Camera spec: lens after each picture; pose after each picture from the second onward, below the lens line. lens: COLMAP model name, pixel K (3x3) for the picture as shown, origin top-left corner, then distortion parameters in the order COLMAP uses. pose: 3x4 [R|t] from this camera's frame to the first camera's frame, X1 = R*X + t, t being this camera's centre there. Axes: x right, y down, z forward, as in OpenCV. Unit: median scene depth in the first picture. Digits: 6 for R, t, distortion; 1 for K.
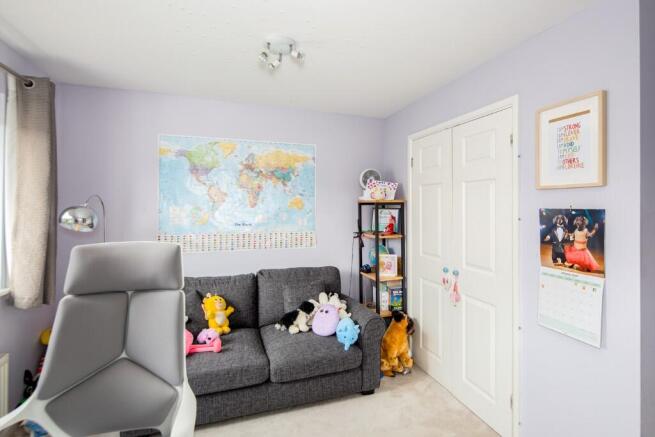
lens RADIAL K [[324.8, 0, 329.0], [0, 324.8, 206.2], [0, 0, 1]] dist [0.001367, -0.000335]
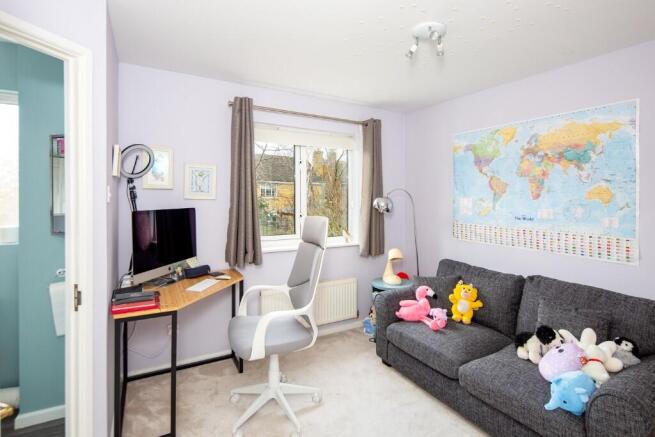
lens RADIAL K [[323.6, 0, 327.1], [0, 323.6, 199.1], [0, 0, 1]] dist [0.001514, 0.000073]
pose [[0.186983, 0.009218, -0.982320, 0.484390], [-0.007372, 0.999941, 0.007980, 0.001098], [0.982336, 0.005750, 0.187040, 0.323864]]
